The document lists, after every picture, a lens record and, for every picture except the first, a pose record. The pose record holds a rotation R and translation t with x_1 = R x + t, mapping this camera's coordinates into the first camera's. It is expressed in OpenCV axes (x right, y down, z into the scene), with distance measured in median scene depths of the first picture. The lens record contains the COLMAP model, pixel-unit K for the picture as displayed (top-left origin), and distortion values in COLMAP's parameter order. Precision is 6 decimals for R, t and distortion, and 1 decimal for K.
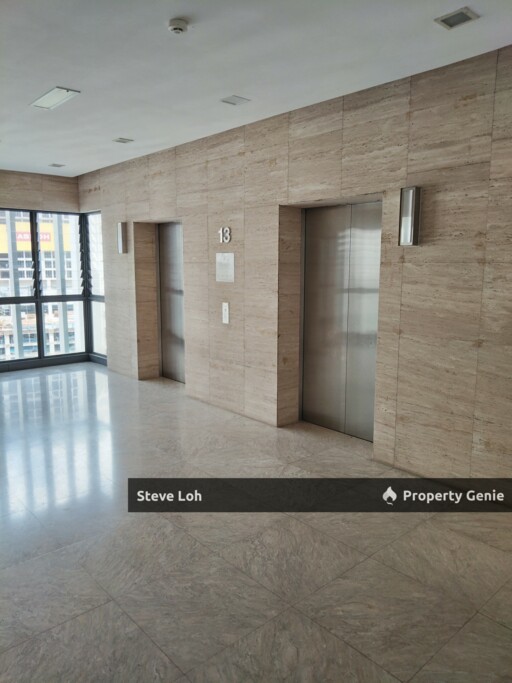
lens RADIAL K [[507.1, 0, 259.2], [0, 507.1, 340.7], [0, 0, 1]] dist [0.028942, -0.061785]
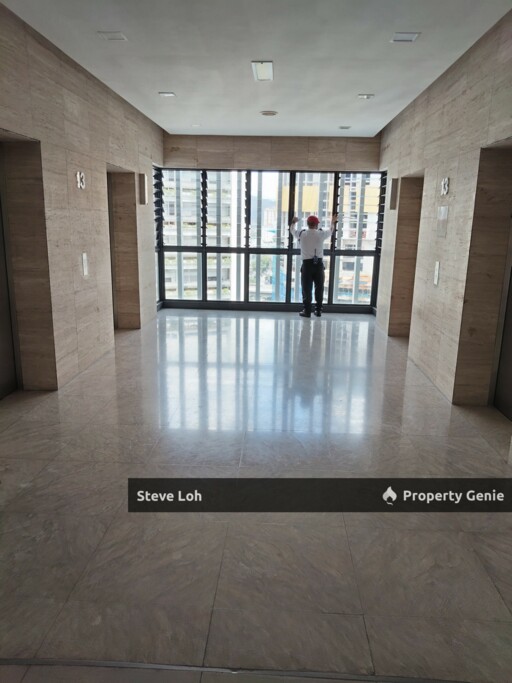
lens RADIAL K [[504.4, 0, 259.7], [0, 504.4, 340.7], [0, 0, 1]] dist [0.031235, -0.054897]
pose [[0.710906, 0.172765, -0.681736, 0.375355], [-0.123377, 0.984961, 0.120952, -0.005100], [0.692380, -0.001875, 0.721530, 0.117115]]
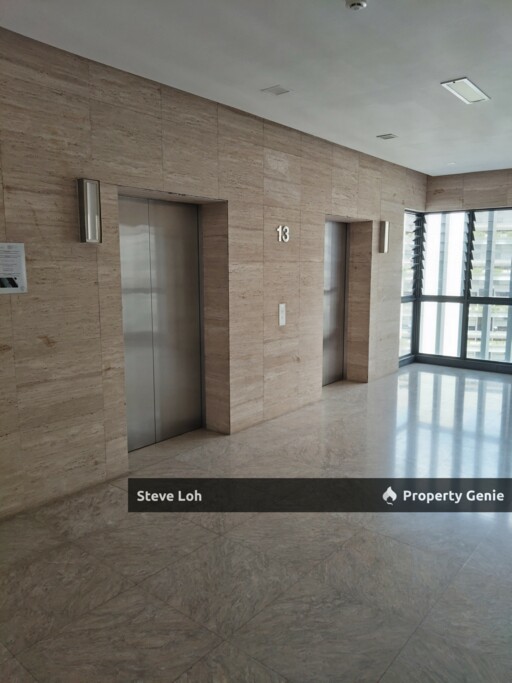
lens RADIAL K [[507.1, 0, 259.2], [0, 507.1, 340.7], [0, 0, 1]] dist [0.028942, -0.061785]
pose [[0.144468, 0.144191, -0.978947, 0.415681], [-0.145421, 0.981678, 0.123133, -0.057656], [0.978765, 0.124571, 0.162789, 0.398115]]
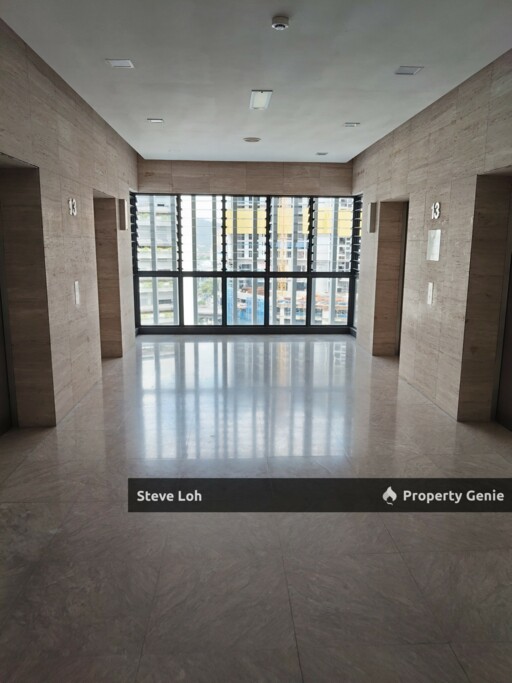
lens RADIAL K [[507.1, 0, 259.2], [0, 507.1, 340.7], [0, 0, 1]] dist [0.028942, -0.061785]
pose [[0.778109, 0.120353, -0.616491, 0.299349], [-0.099360, 0.992699, 0.068389, -0.000475], [0.620221, 0.008041, 0.784386, 0.056191]]
